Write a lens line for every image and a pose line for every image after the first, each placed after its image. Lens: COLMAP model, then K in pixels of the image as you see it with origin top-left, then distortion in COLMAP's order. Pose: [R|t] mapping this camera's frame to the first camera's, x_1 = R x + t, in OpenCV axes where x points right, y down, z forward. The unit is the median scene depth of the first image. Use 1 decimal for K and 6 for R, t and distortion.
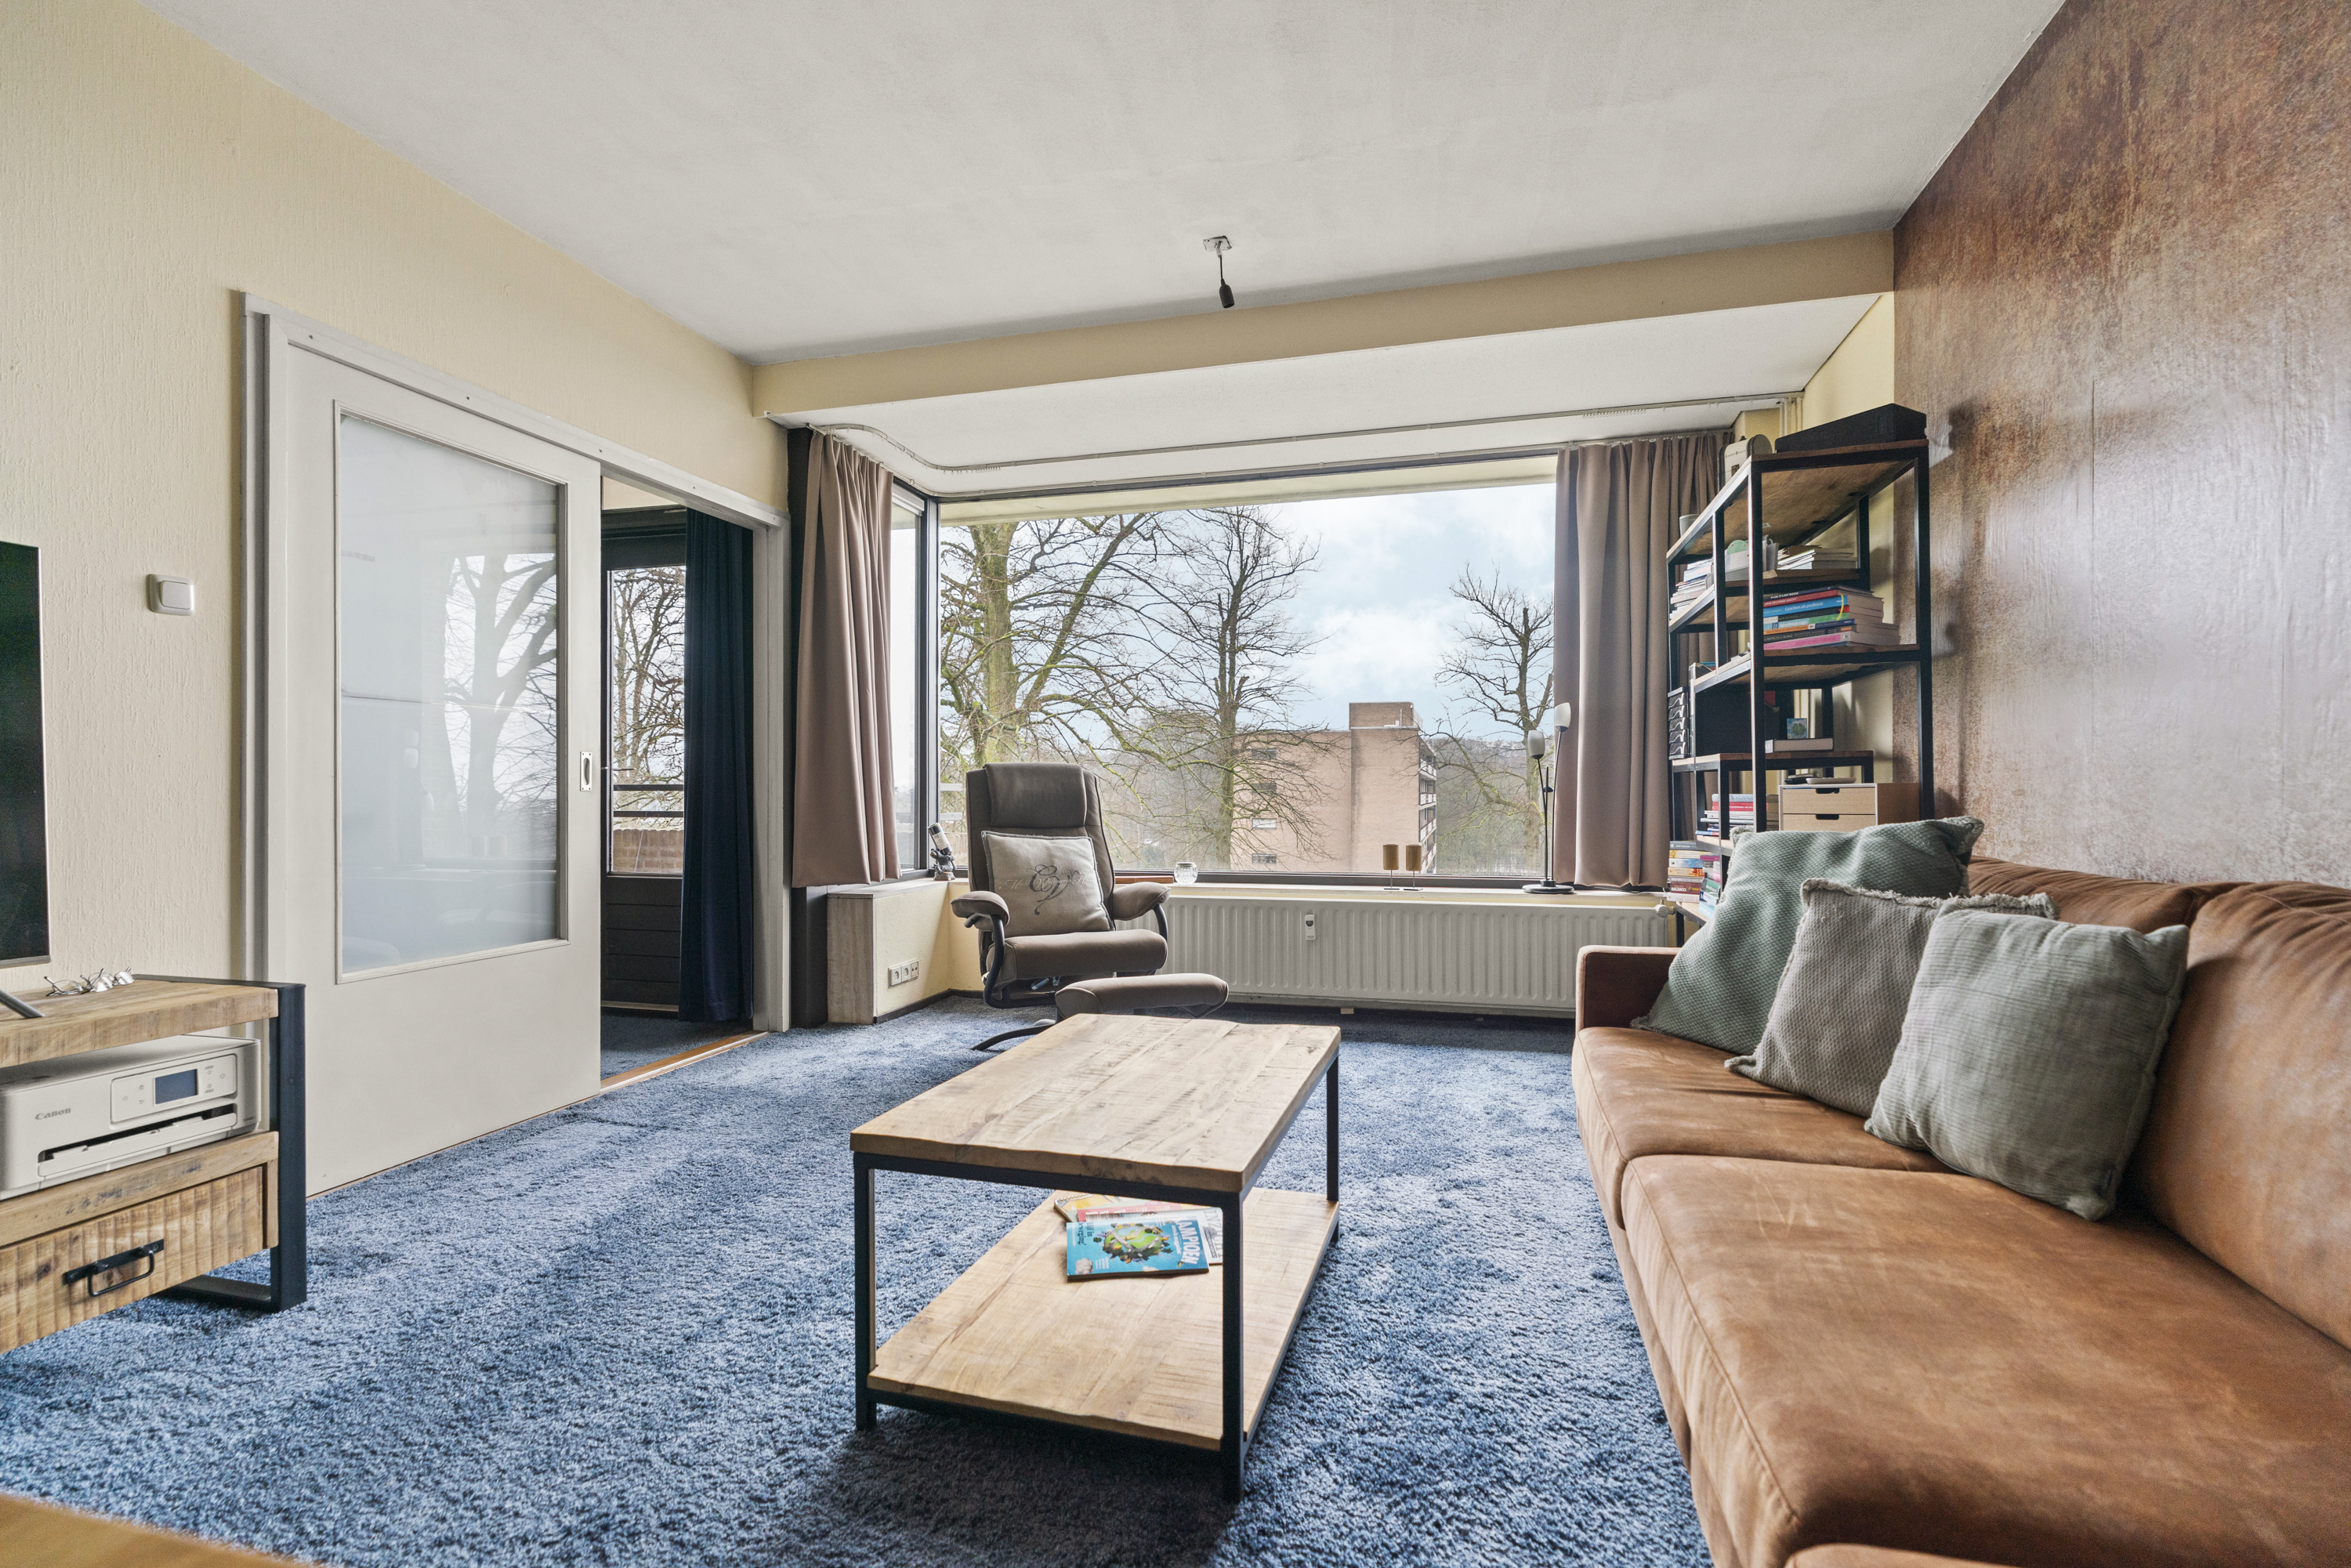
lens RADIAL K [[1072.1, 0, 1175.5], [0, 1072.1, 784.0], [0, 0, 1]] dist [0.002826, 0.000313]
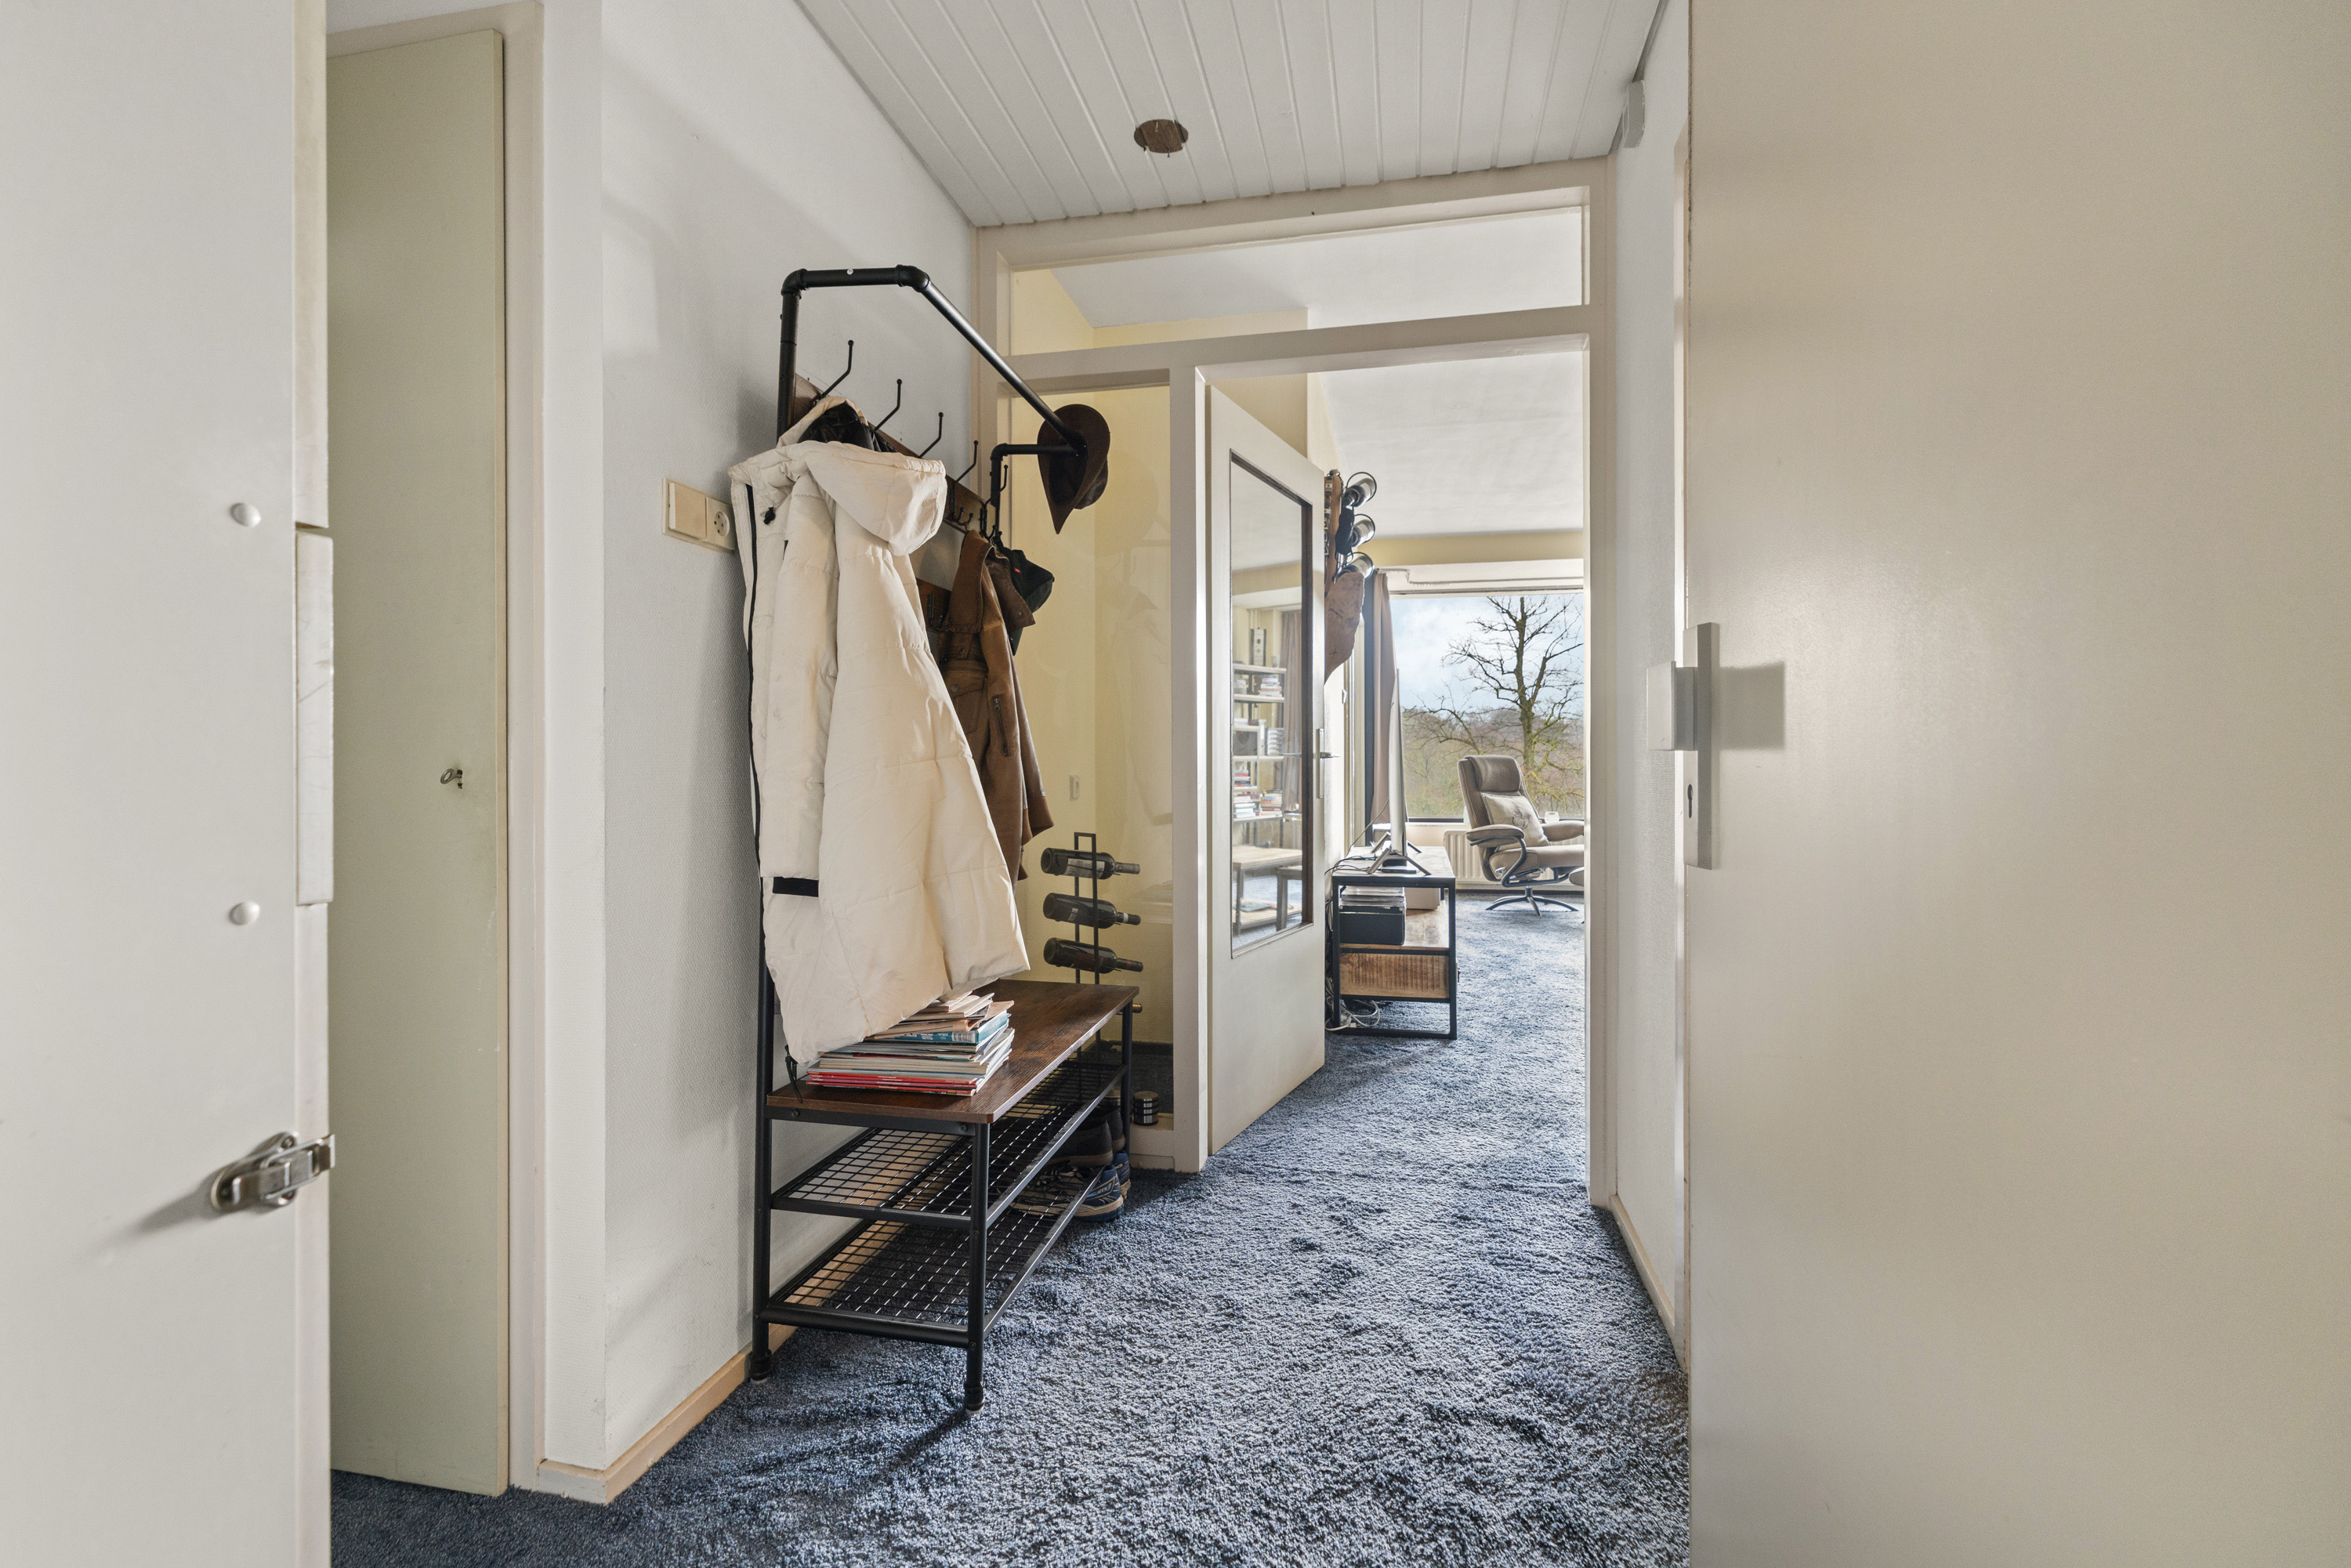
lens RADIAL K [[1072.1, 0, 1175.5], [0, 1072.1, 784.0], [0, 0, 1]] dist [0.002826, 0.000313]
pose [[0.998555, -0.011179, 0.052565, -0.686407], [0.009809, 0.999607, 0.026251, -0.022059], [-0.052837, -0.025698, 0.998272, -0.689639]]
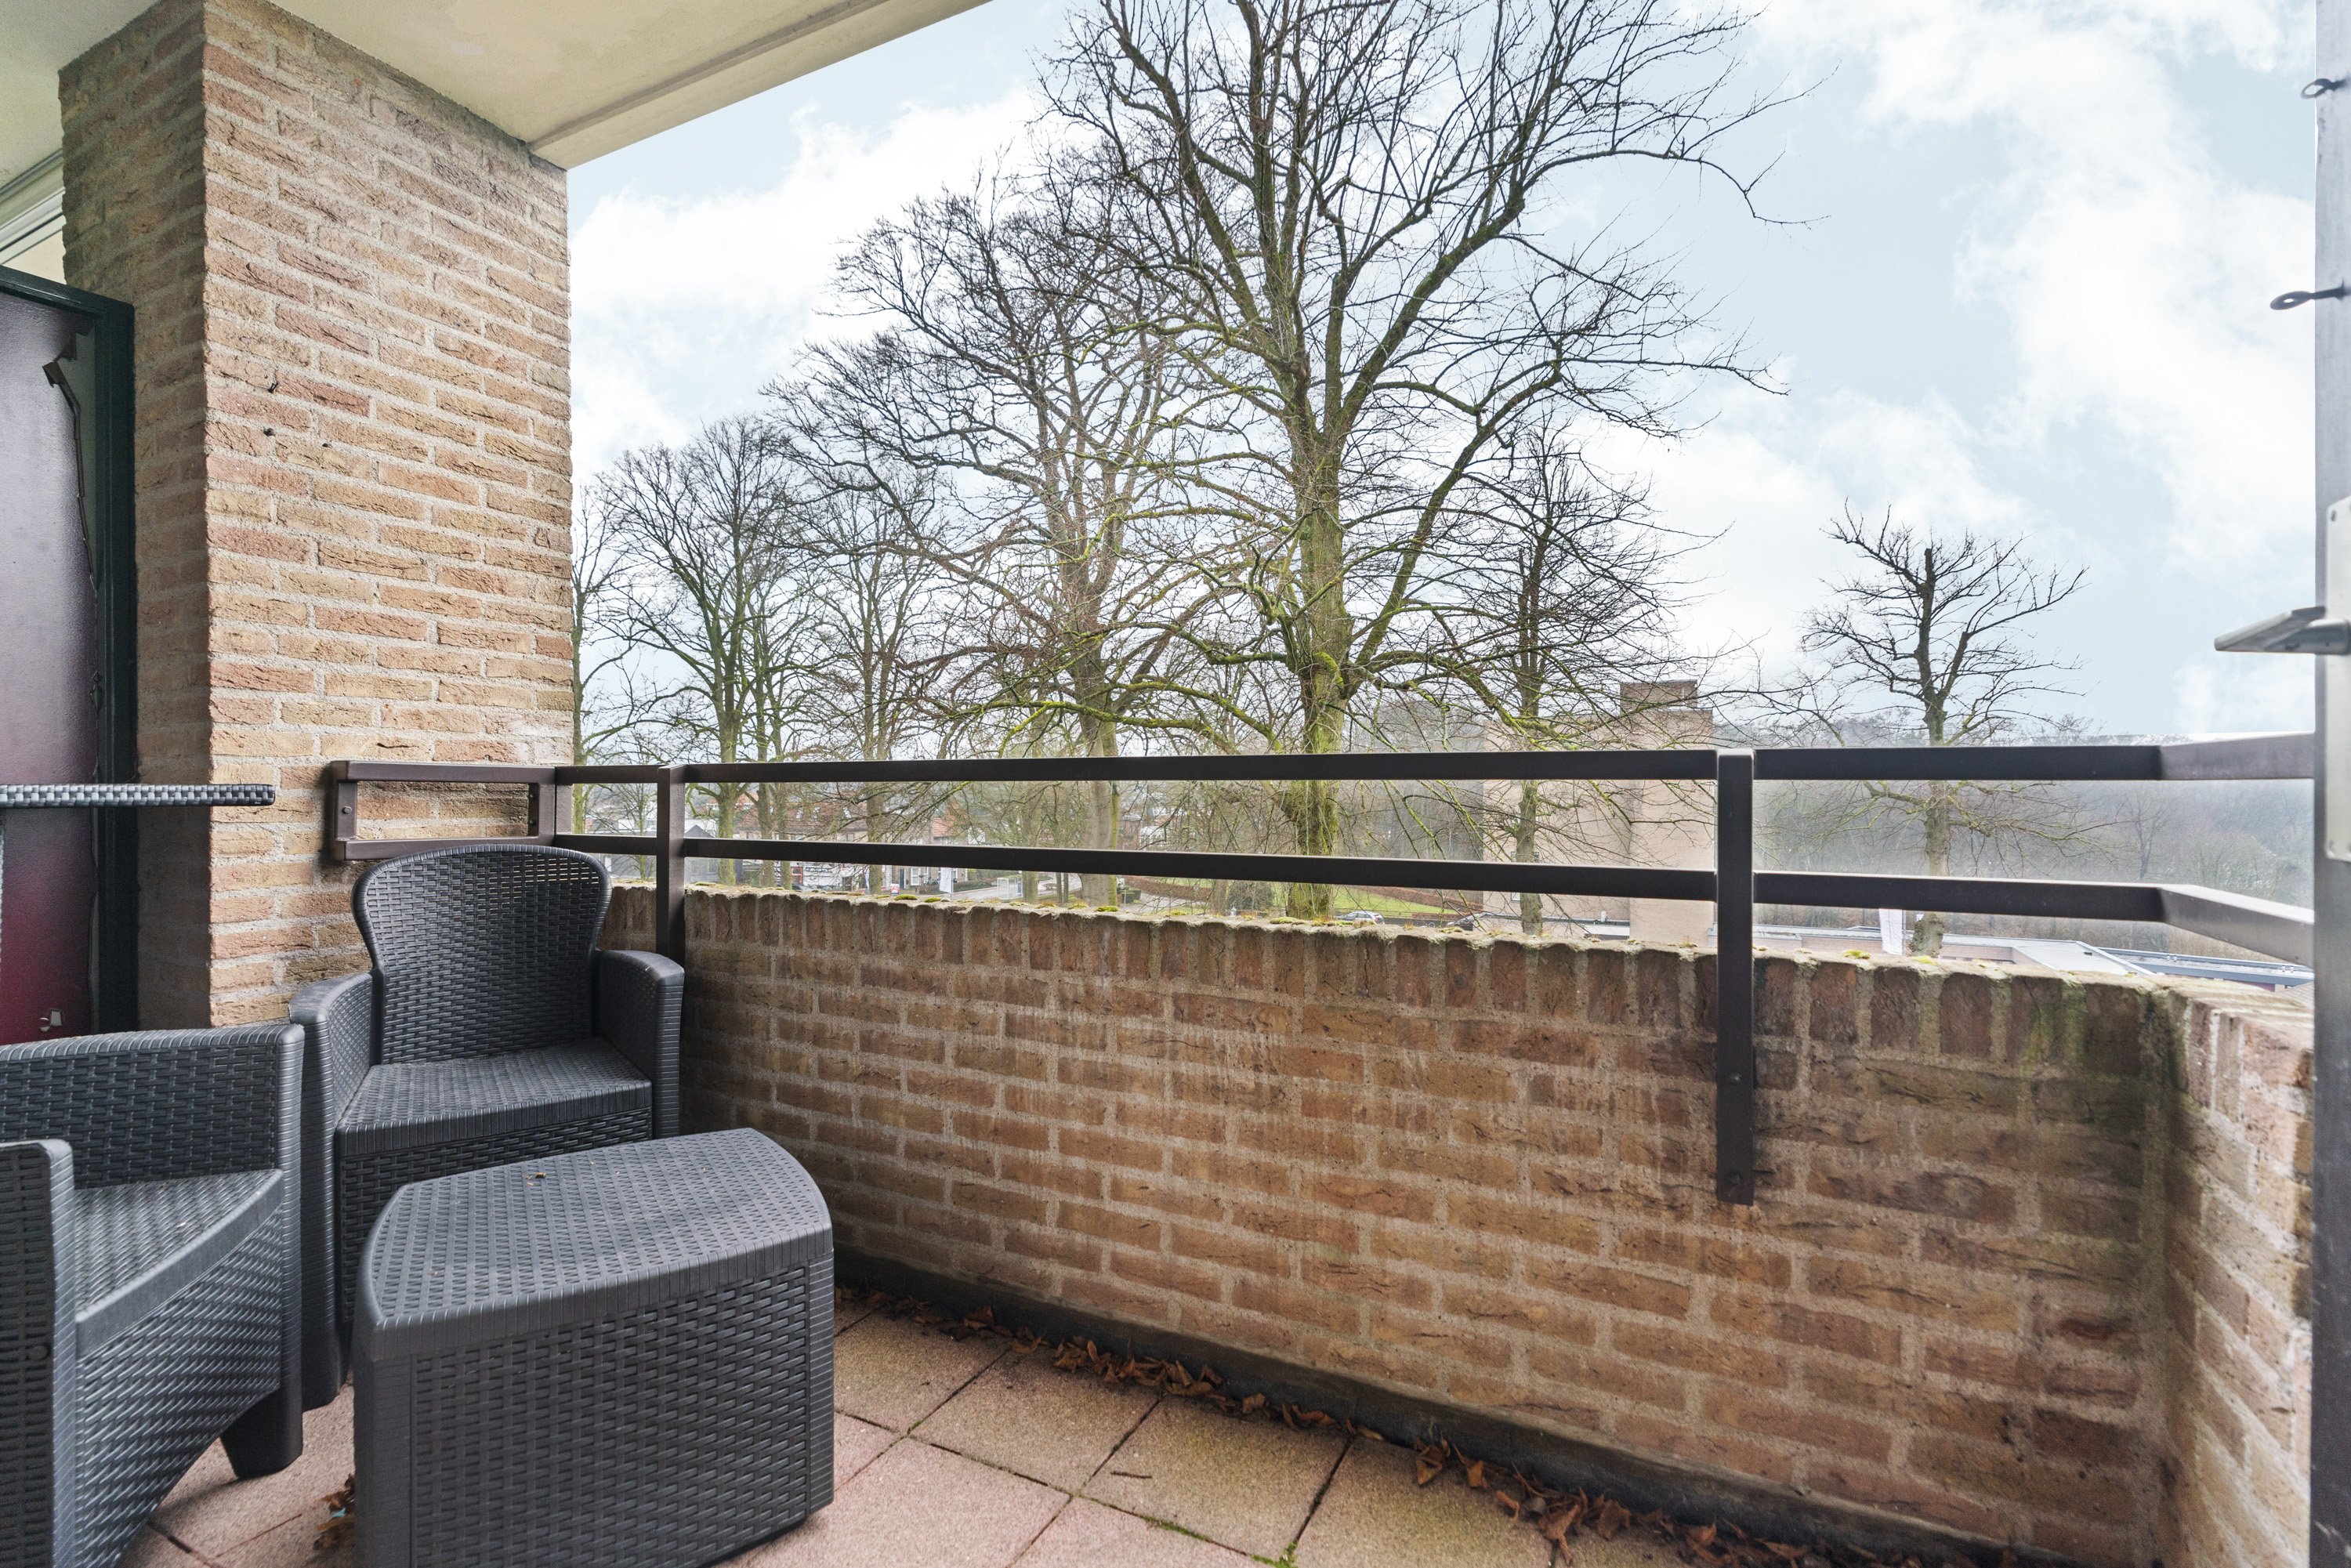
lens RADIAL K [[1072.1, 0, 1175.5], [0, 1072.1, 784.0], [0, 0, 1]] dist [0.002826, 0.000313]
pose [[0.979979, -0.003291, -0.199073, -0.432499], [0.004652, 0.999969, 0.006369, 0.008587], [0.199046, -0.007168, 0.979964, 0.887379]]
